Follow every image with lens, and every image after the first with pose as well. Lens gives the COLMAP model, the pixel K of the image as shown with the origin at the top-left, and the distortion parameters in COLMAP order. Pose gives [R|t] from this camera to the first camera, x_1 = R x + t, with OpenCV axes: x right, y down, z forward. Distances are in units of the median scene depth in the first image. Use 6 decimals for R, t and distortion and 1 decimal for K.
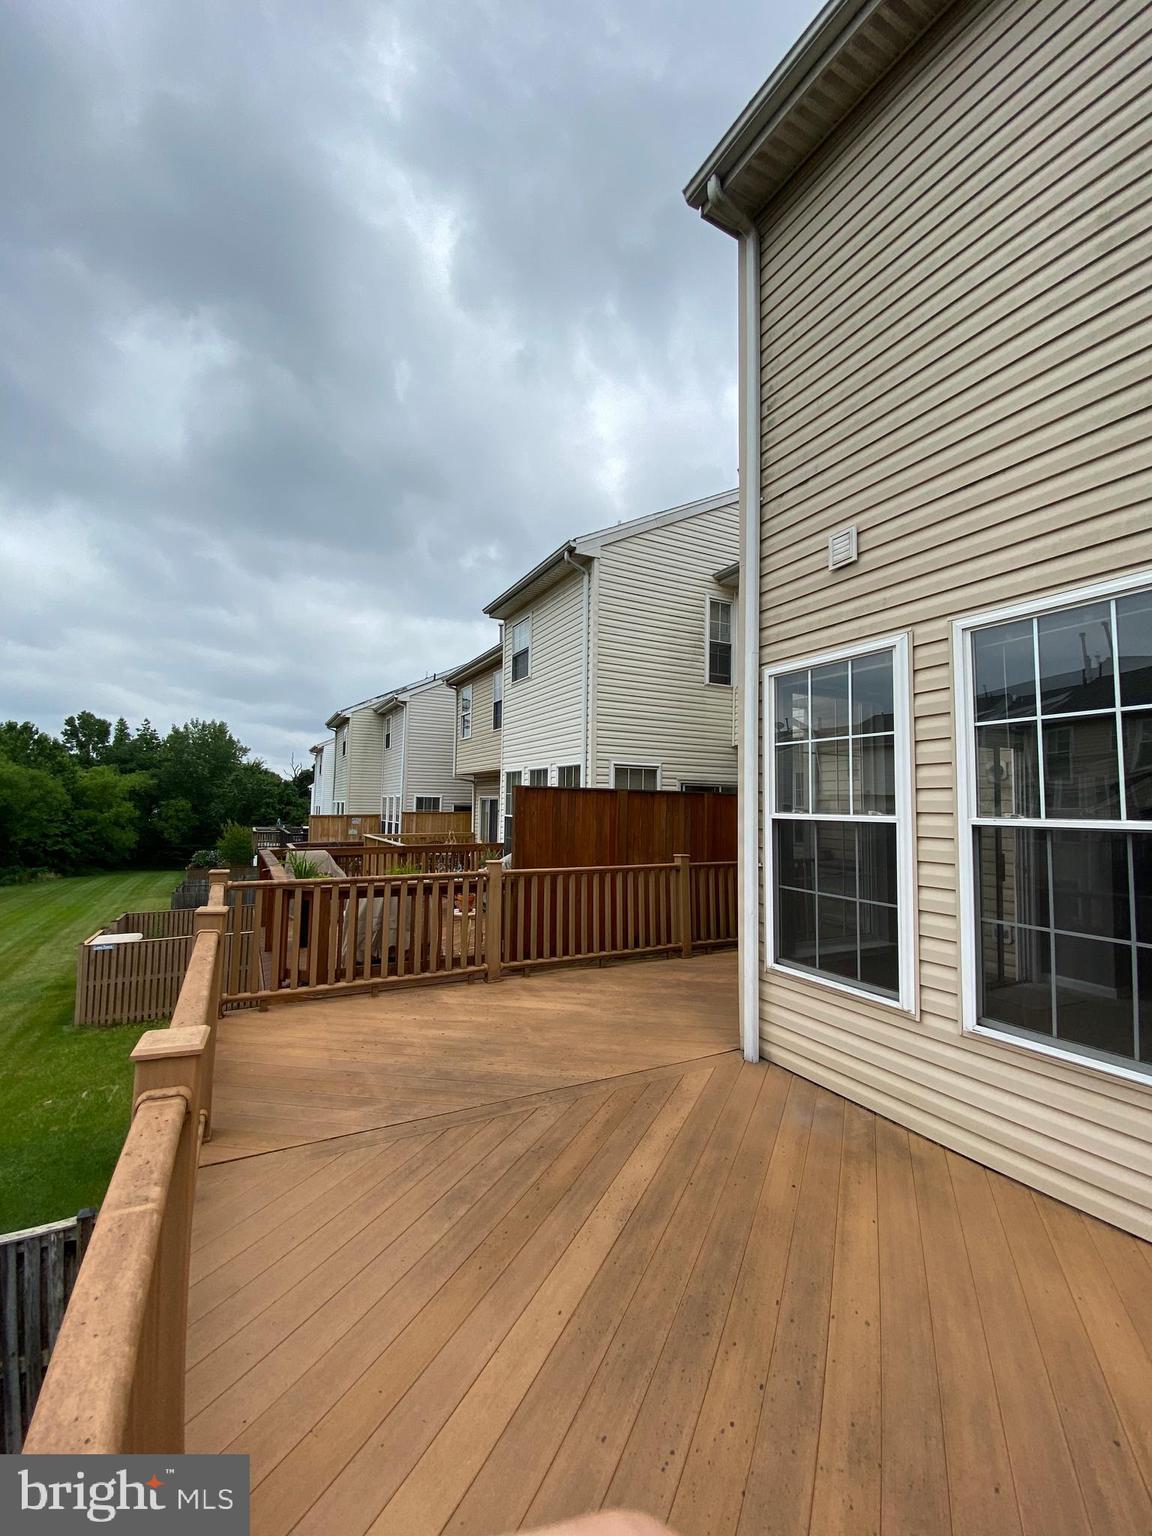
lens RADIAL K [[624.7, 0, 568.1], [0, 624.7, 761.3], [0, 0, 1]] dist [0.032199, -0.025073]
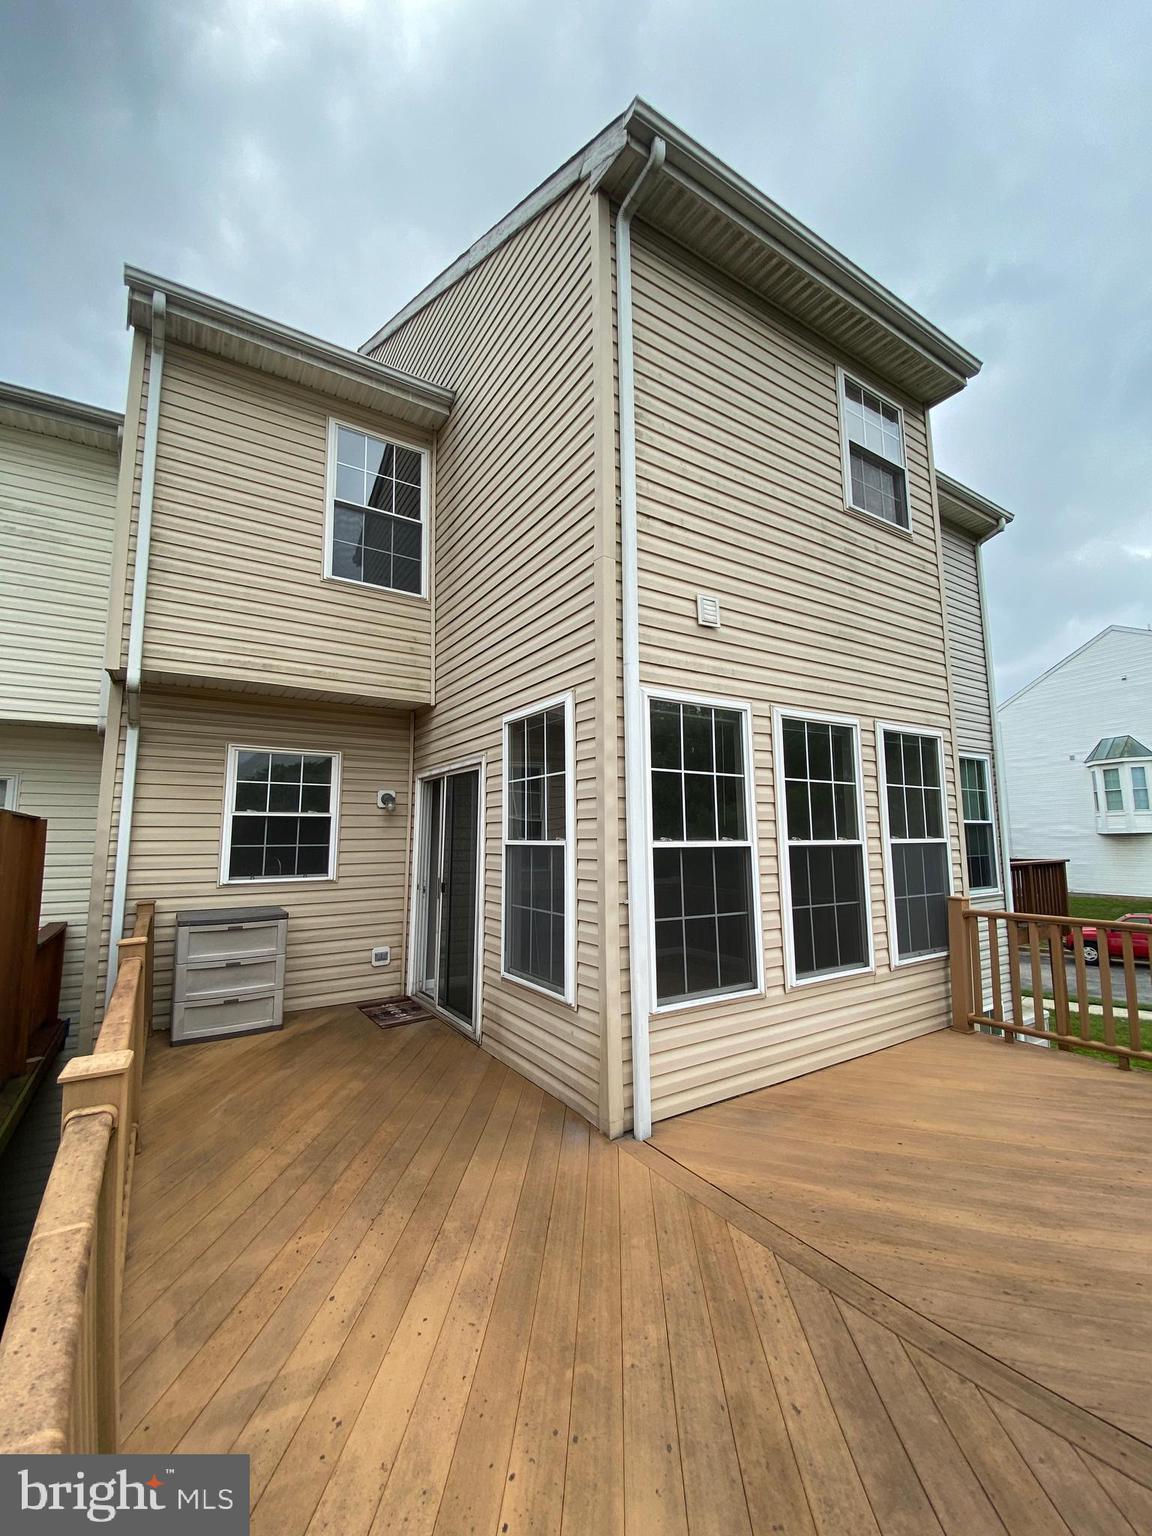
lens RADIAL K [[624.7, 0, 568.1], [0, 624.7, 761.3], [0, 0, 1]] dist [0.032199, -0.025073]
pose [[-0.089781, 0.105458, 0.990363, -0.683758], [-0.067230, 0.991469, -0.111670, 0.086425], [-0.993690, -0.076607, -0.081925, 1.391645]]
